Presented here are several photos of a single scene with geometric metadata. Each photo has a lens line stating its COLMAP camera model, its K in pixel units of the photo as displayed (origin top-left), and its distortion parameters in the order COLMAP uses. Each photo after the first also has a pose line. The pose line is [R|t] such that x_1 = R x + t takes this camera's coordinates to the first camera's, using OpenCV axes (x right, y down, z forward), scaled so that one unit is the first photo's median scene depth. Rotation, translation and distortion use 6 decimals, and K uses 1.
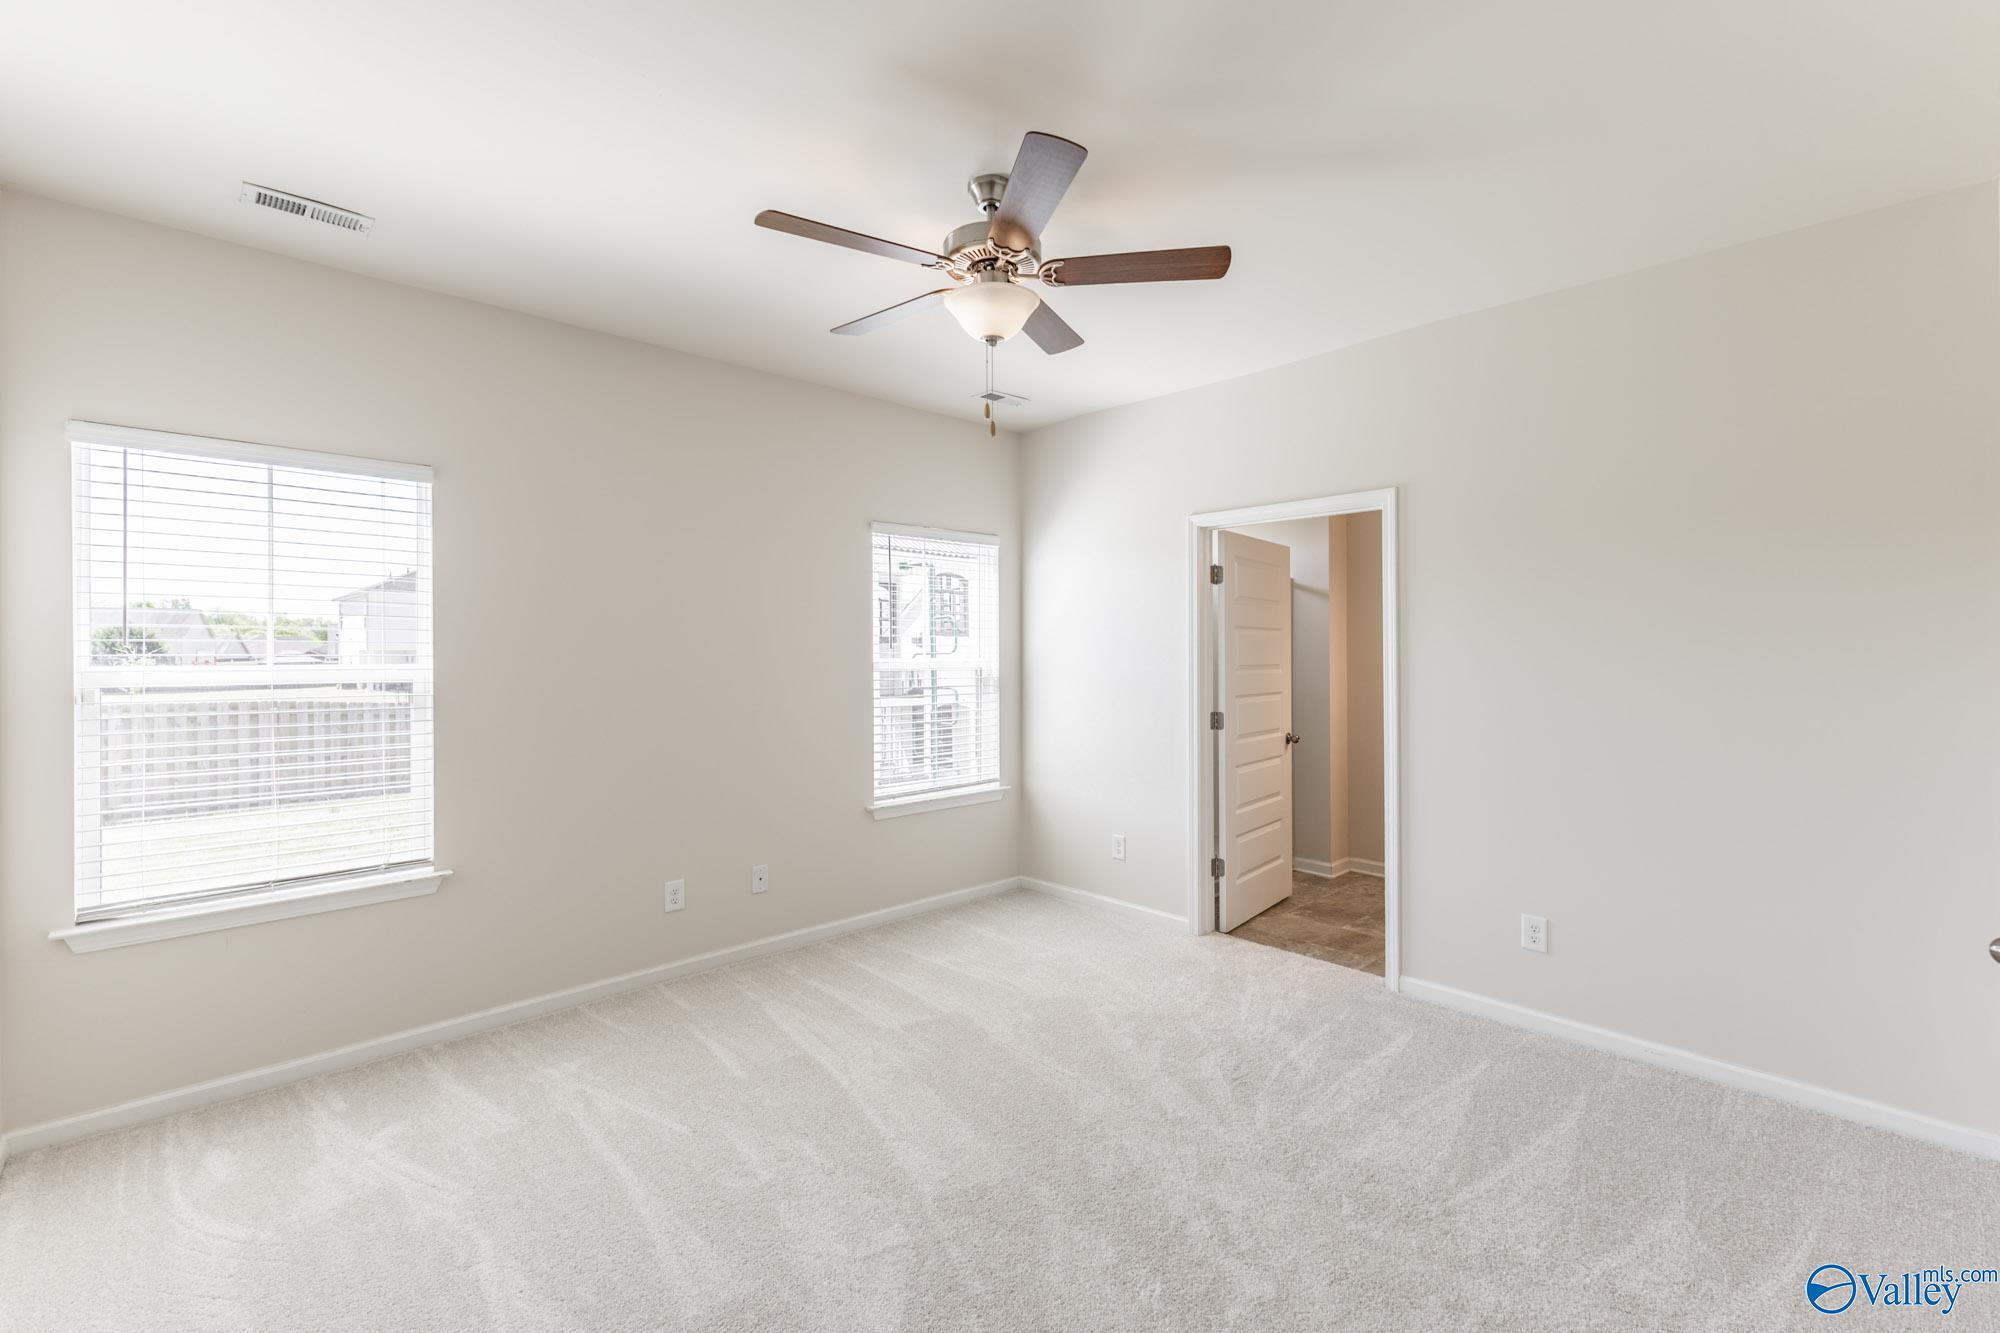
lens RADIAL K [[875.0, 0, 997.5], [0, 875.0, 655.8], [0, 0, 1]] dist [0.013068, 0.000649]
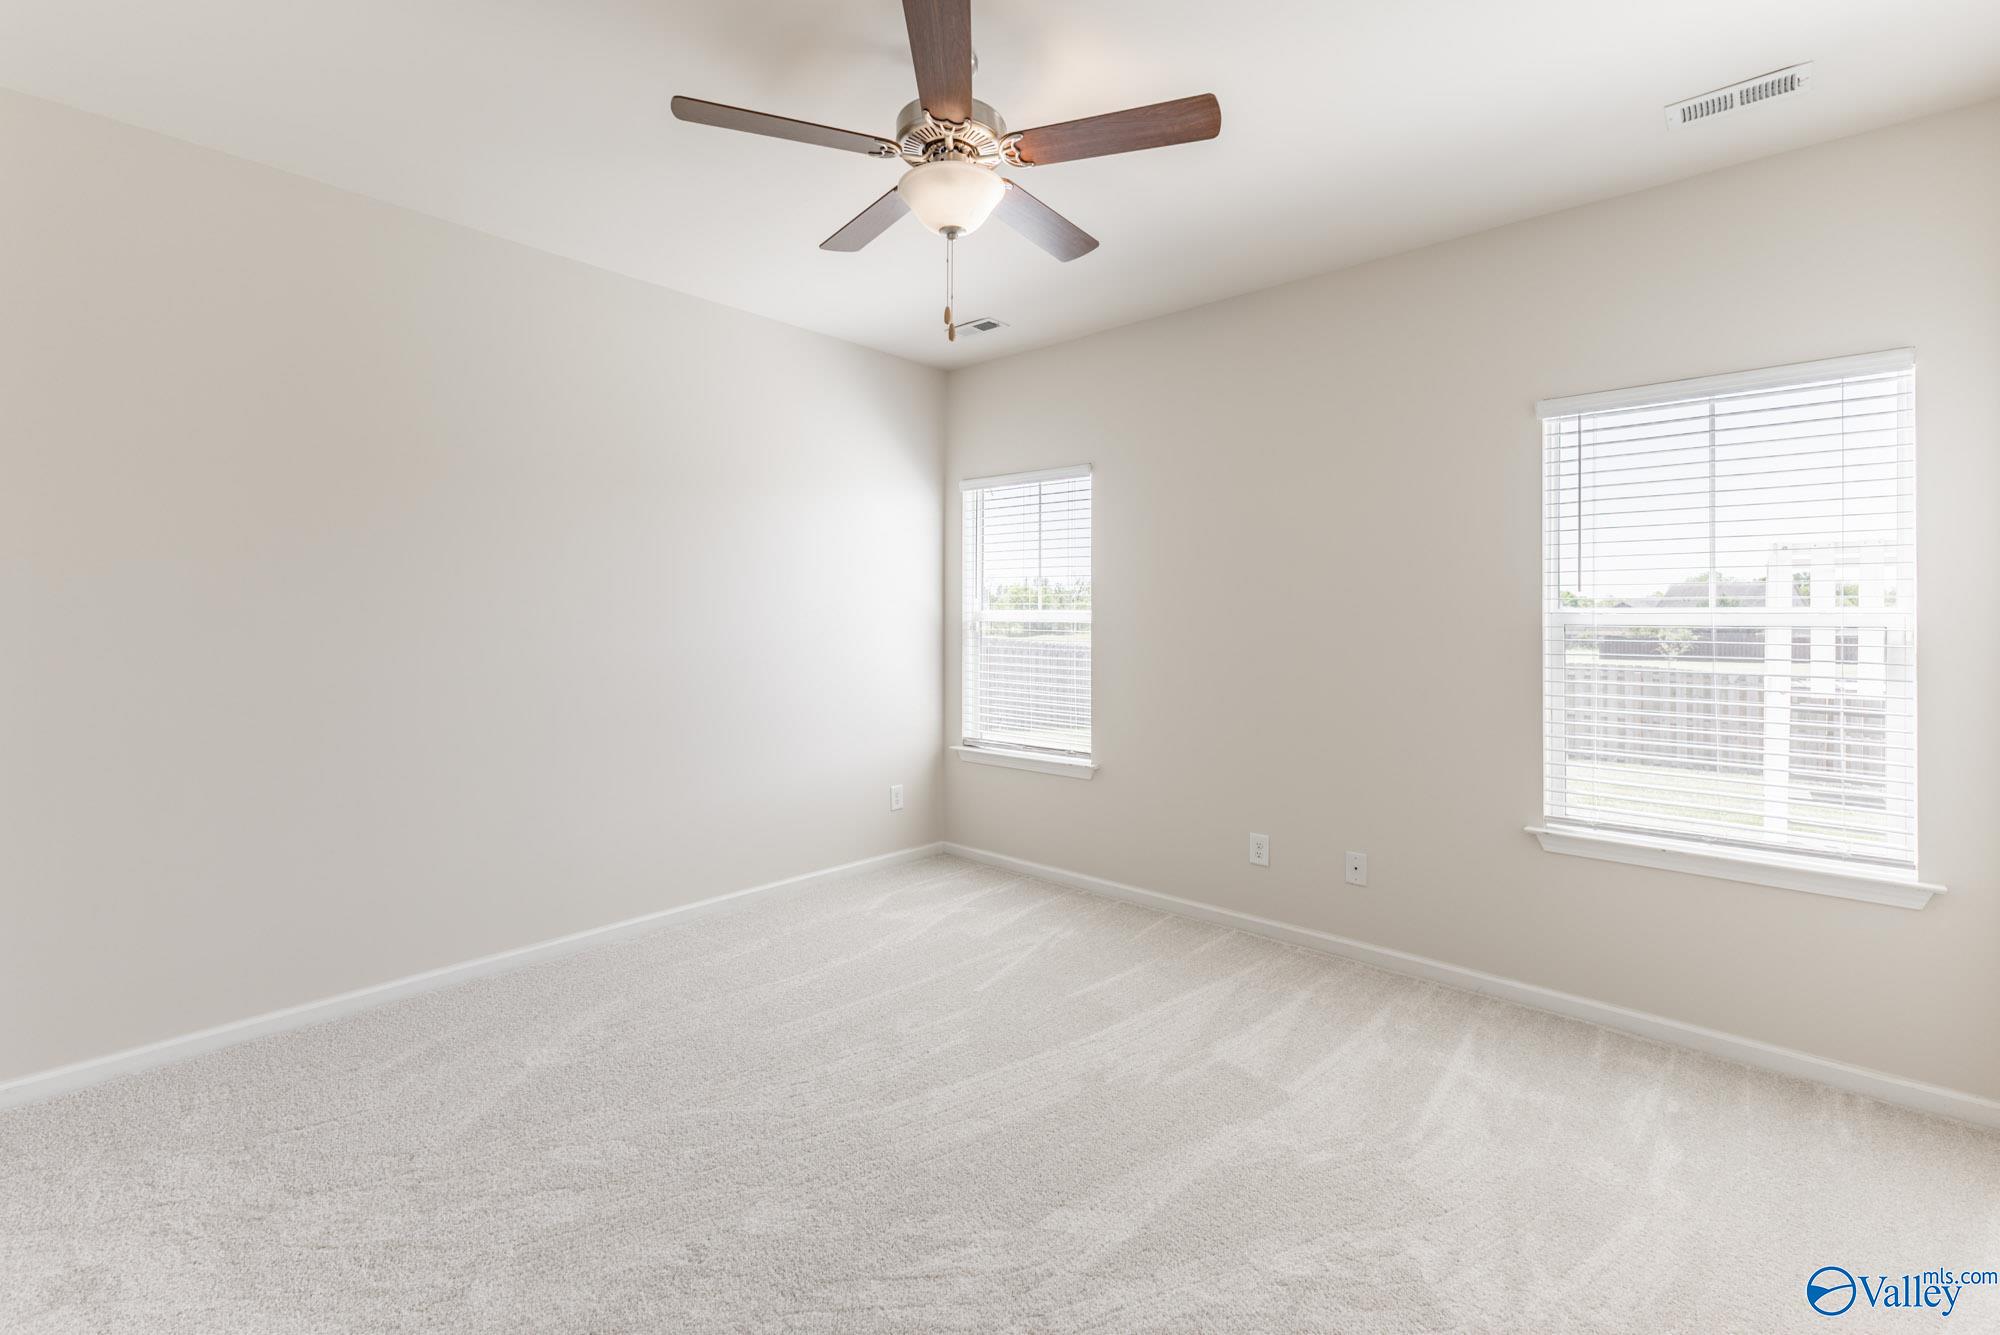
lens RADIAL K [[875.0, 0, 999.4], [0, 875.0, 621.4], [0, 0, 1]] dist [0.013068, 0.000649]
pose [[0.090770, 0.007521, -0.995843, 0.561355], [-0.010536, 0.999923, 0.006591, 0.017013], [0.995816, 0.009894, 0.090842, 0.610792]]
